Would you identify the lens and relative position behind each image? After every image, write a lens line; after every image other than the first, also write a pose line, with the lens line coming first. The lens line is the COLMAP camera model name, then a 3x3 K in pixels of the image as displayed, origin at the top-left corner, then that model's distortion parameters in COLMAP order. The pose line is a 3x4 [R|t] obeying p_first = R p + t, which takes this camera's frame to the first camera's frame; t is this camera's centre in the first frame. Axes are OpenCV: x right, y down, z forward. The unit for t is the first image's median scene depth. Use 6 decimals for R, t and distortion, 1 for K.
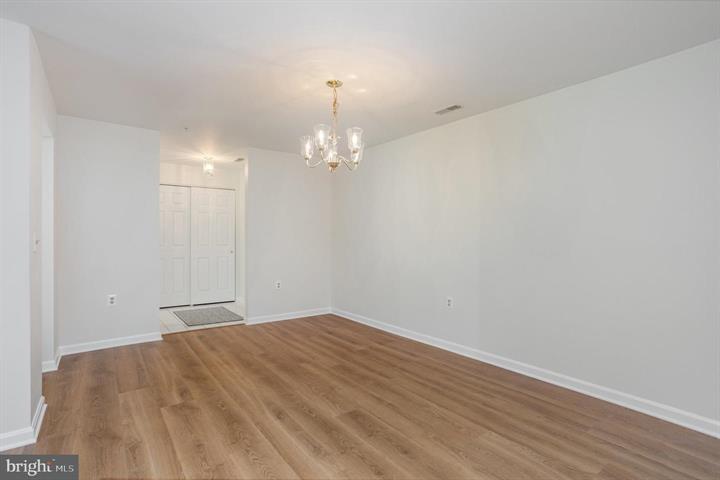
lens RADIAL K [[351.7, 0, 359.6], [0, 351.7, 243.7], [0, 0, 1]] dist [-0.049970, 0.022529]
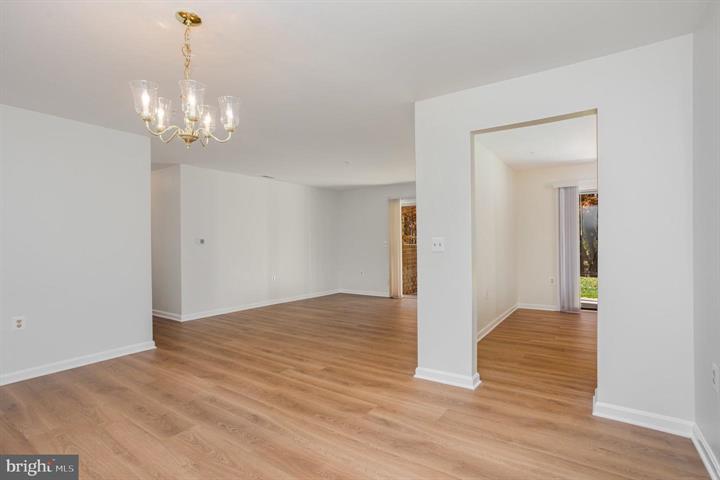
lens RADIAL K [[351.7, 0, 359.6], [0, 351.7, 243.7], [0, 0, 1]] dist [-0.049970, 0.022529]
pose [[-0.950439, 0.006641, -0.310840, -0.201441], [0.001220, 0.999844, 0.017631, -0.030643], [0.310909, 0.016378, -0.950299, 1.973511]]
